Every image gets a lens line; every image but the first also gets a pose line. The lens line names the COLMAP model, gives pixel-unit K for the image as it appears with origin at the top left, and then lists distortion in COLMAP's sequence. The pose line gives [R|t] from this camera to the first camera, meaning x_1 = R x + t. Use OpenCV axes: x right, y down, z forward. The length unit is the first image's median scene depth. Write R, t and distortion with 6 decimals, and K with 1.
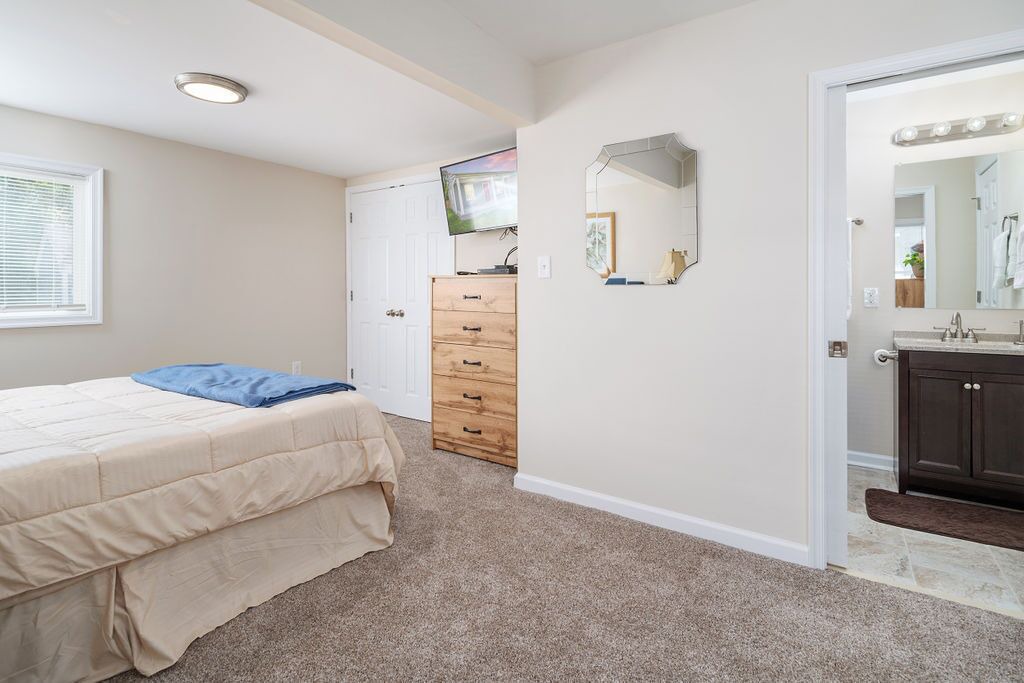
lens RADIAL K [[506.8, 0, 513.3], [0, 506.8, 286.1], [0, 0, 1]] dist [-0.000762, -0.001989]
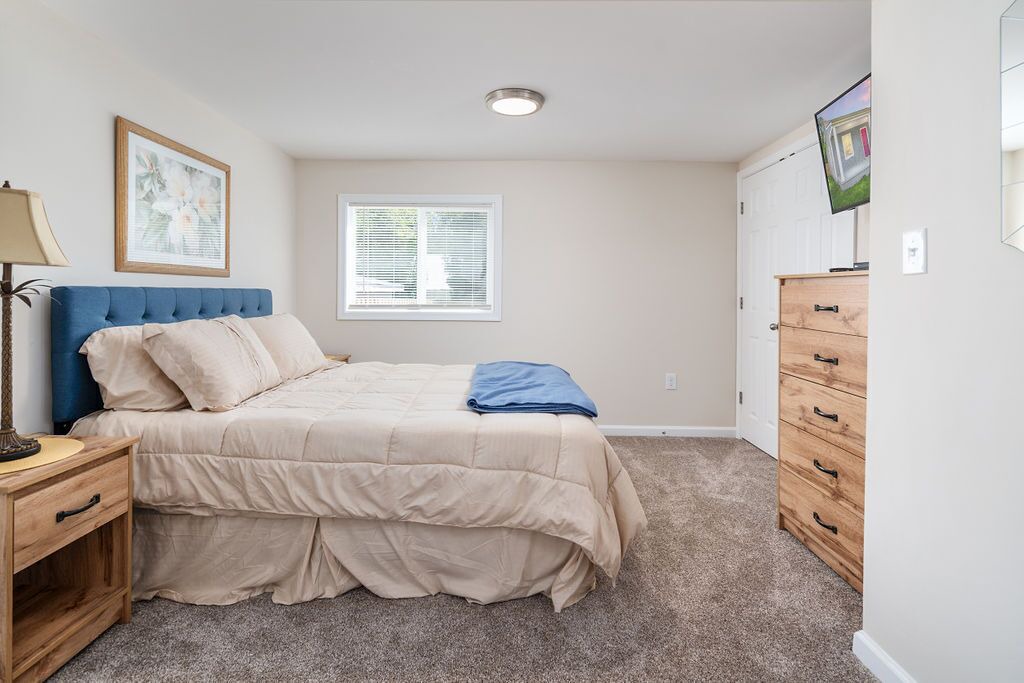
lens RADIAL K [[506.8, 0, 513.3], [0, 506.8, 286.1], [0, 0, 1]] dist [-0.000762, -0.001989]
pose [[0.543496, -0.005333, -0.839395, 0.235650], [-0.003701, 0.999955, -0.008749, 0.000813], [0.839403, 0.007862, 0.543452, 0.338720]]
